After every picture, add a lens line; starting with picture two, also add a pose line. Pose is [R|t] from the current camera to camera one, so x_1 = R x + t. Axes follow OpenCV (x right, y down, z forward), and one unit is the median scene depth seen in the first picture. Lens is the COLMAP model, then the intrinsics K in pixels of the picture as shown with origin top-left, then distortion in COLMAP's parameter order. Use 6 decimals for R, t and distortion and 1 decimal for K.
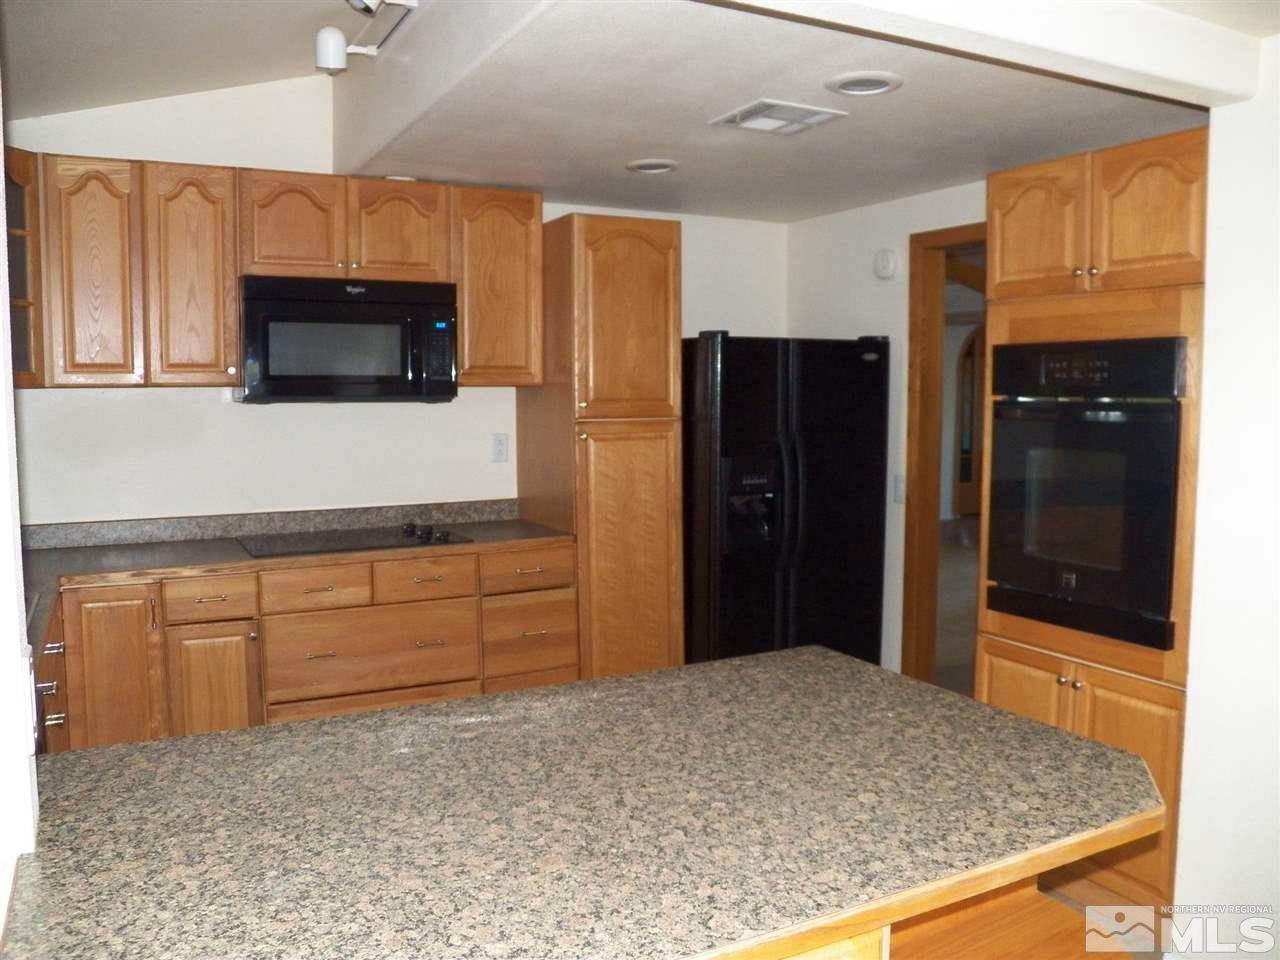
lens RADIAL K [[1023.4, 0, 640.0], [0, 1023.4, 480.0], [0, 0, 1]] dist [-0.154784, 0.104471]
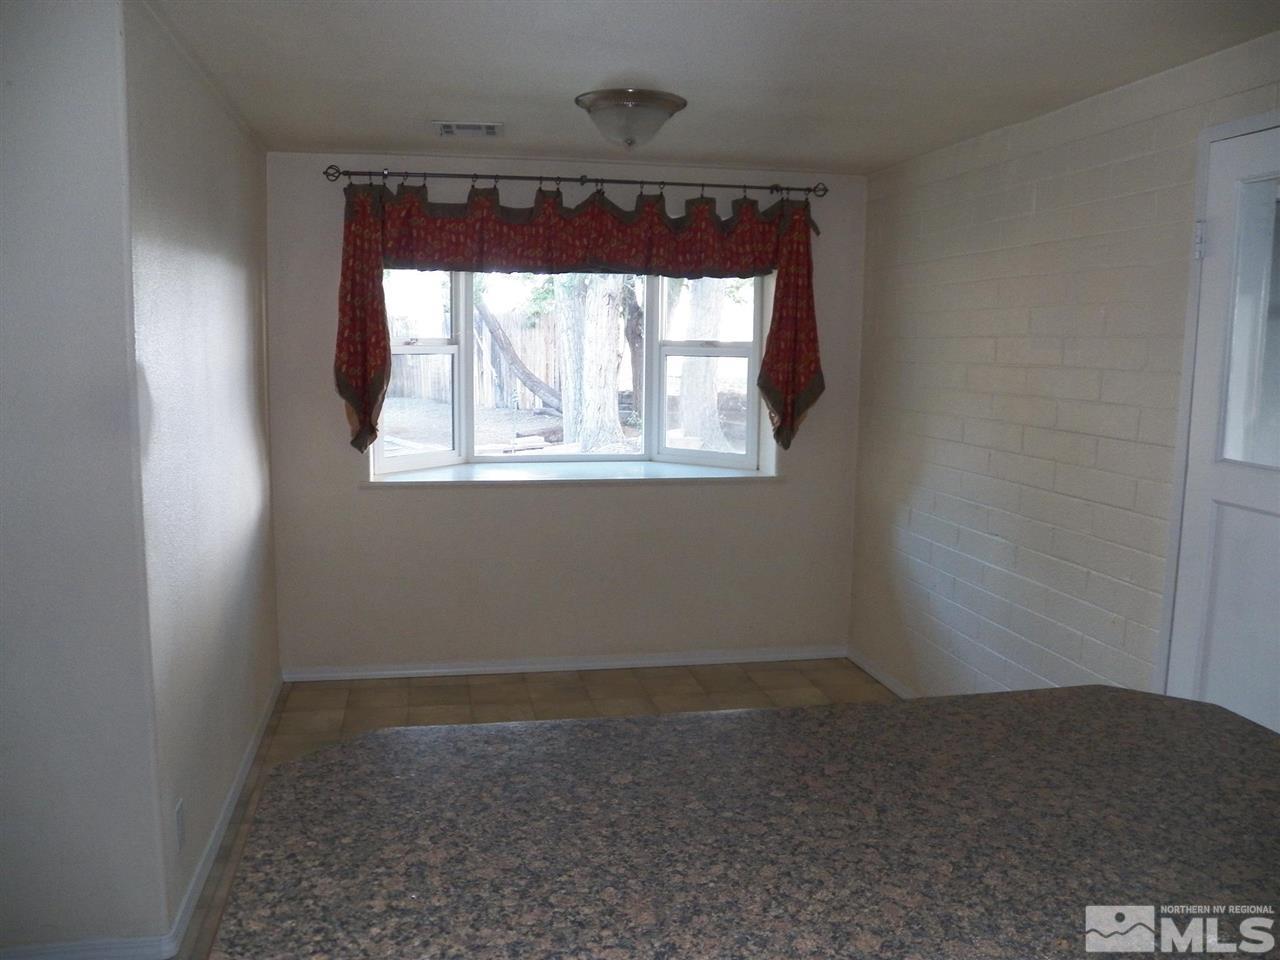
lens RADIAL K [[1023.4, 0, 640.0], [0, 1023.4, 480.0], [0, 0, 1]] dist [-0.154784, 0.104471]
pose [[-0.960351, -0.052470, 0.273812, -0.041874], [0.009778, 0.975187, 0.221168, -0.178487], [-0.278623, 0.215076, -0.936008, 1.821520]]
